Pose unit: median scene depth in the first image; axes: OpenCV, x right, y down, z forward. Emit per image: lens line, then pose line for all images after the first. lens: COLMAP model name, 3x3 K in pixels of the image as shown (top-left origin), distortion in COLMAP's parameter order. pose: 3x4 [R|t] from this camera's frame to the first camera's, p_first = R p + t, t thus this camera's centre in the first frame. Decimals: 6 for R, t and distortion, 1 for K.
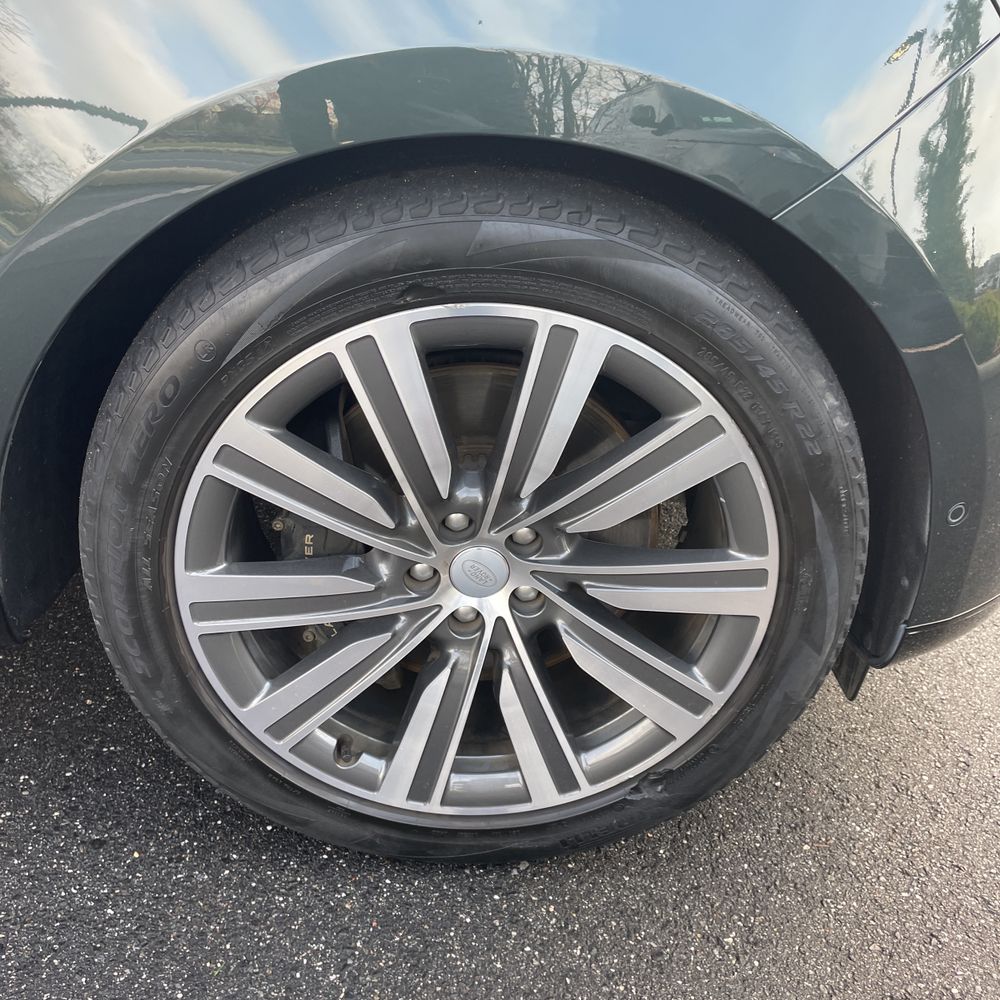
lens RADIAL K [[1001.9, 0, 500.0], [0, 1001.9, 500.0], [0, 0, 1]] dist [0.077918, -0.106262]
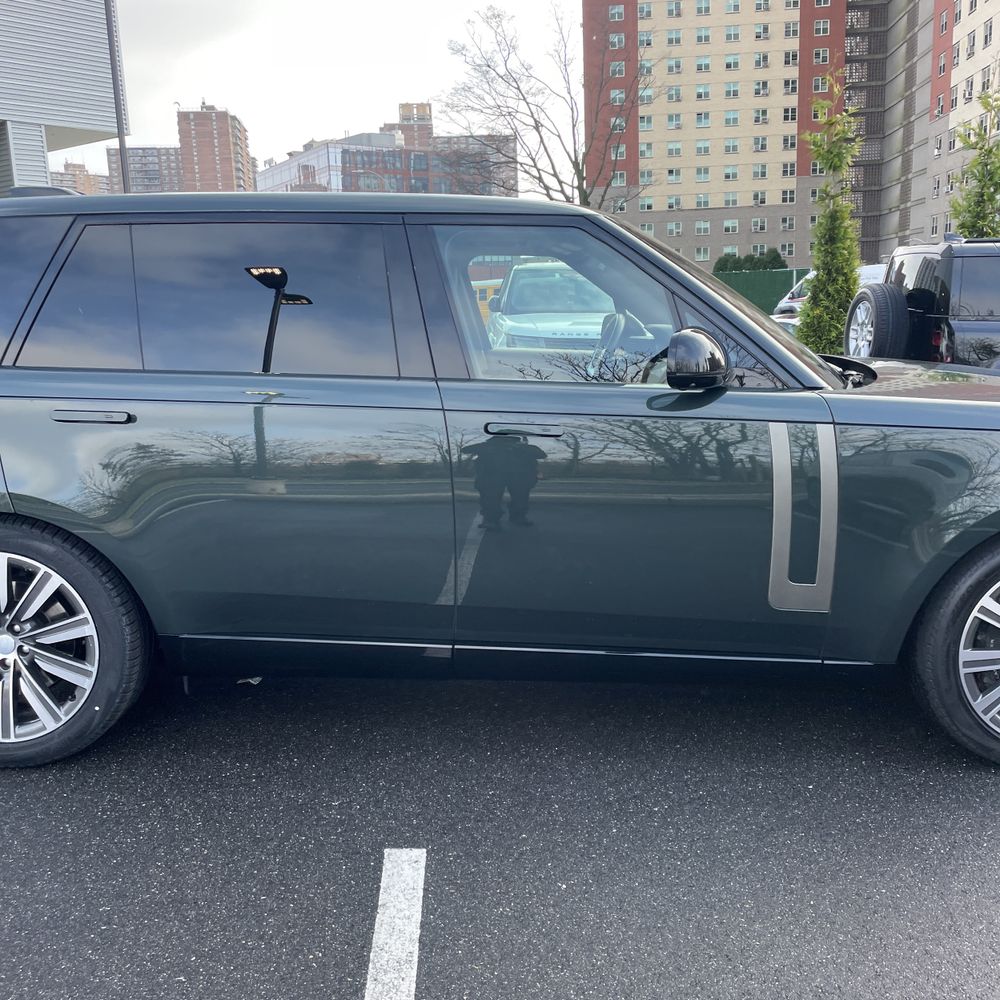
lens RADIAL K [[996.8, 0, 505.2], [0, 996.8, 485.1], [0, 0, 1]] dist [0.085953, -0.111931]
pose [[0.996819, -0.061043, -0.051242, -1.478457], [0.041920, 0.948391, -0.314320, 0.492251], [0.067784, 0.311172, 0.947933, -2.134658]]
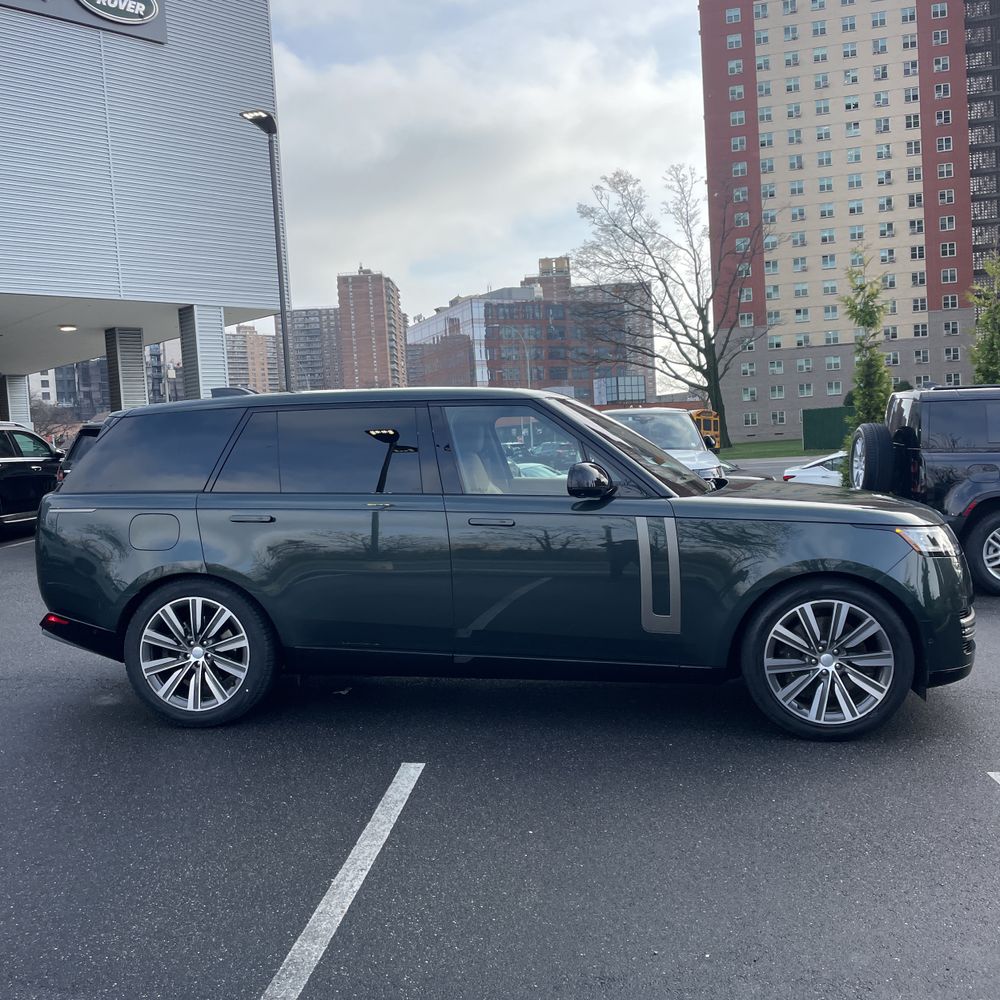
lens RADIAL K [[996.8, 0, 505.2], [0, 996.8, 485.1], [0, 0, 1]] dist [0.085953, -0.111931]
pose [[0.979794, -0.084115, -0.181462, -0.581620], [-0.005127, 0.896407, -0.443203, 1.455716], [0.199944, 0.435178, 0.877863, -3.842493]]
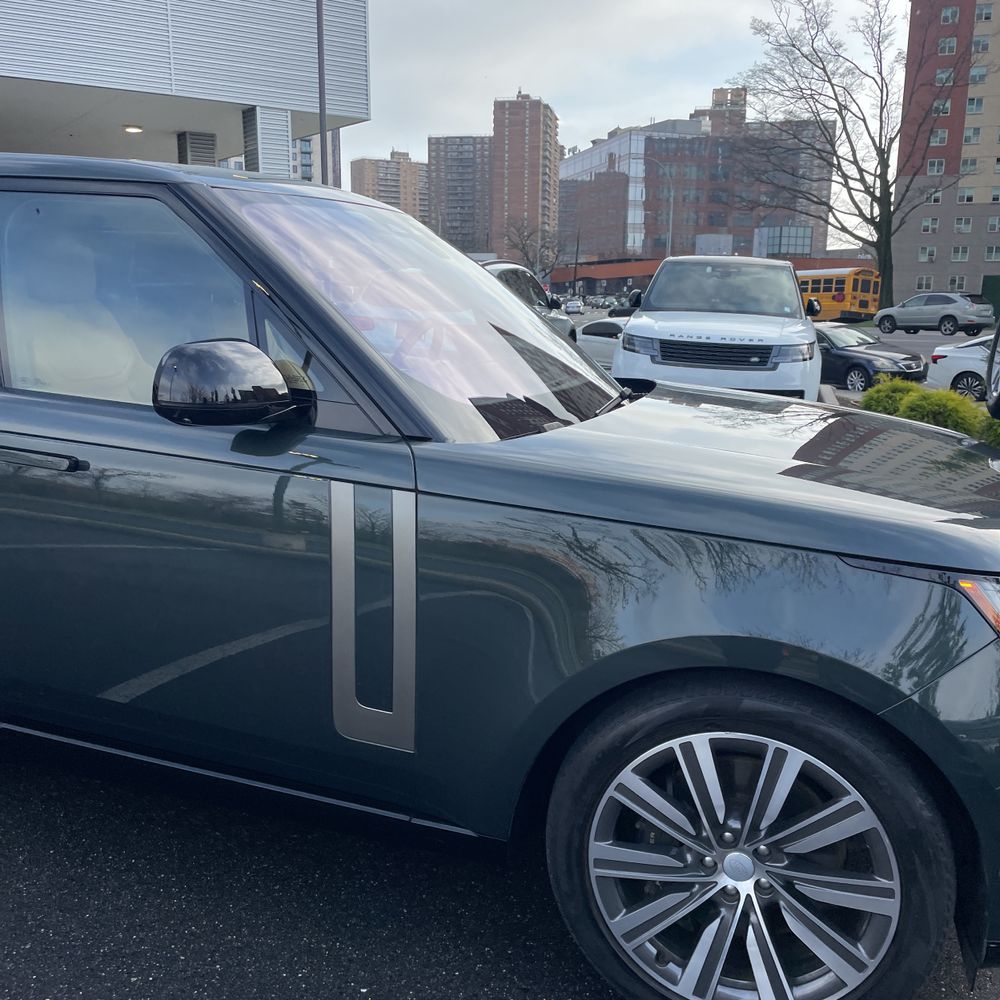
lens RADIAL K [[1001.9, 0, 500.0], [0, 1001.9, 500.0], [0, 0, 1]] dist [0.077918, -0.106262]
pose [[0.944774, 0.040315, -0.325233, 0.154652], [-0.136795, 0.950328, -0.279578, 0.009017], [0.297807, 0.308628, 0.903360, -1.141370]]
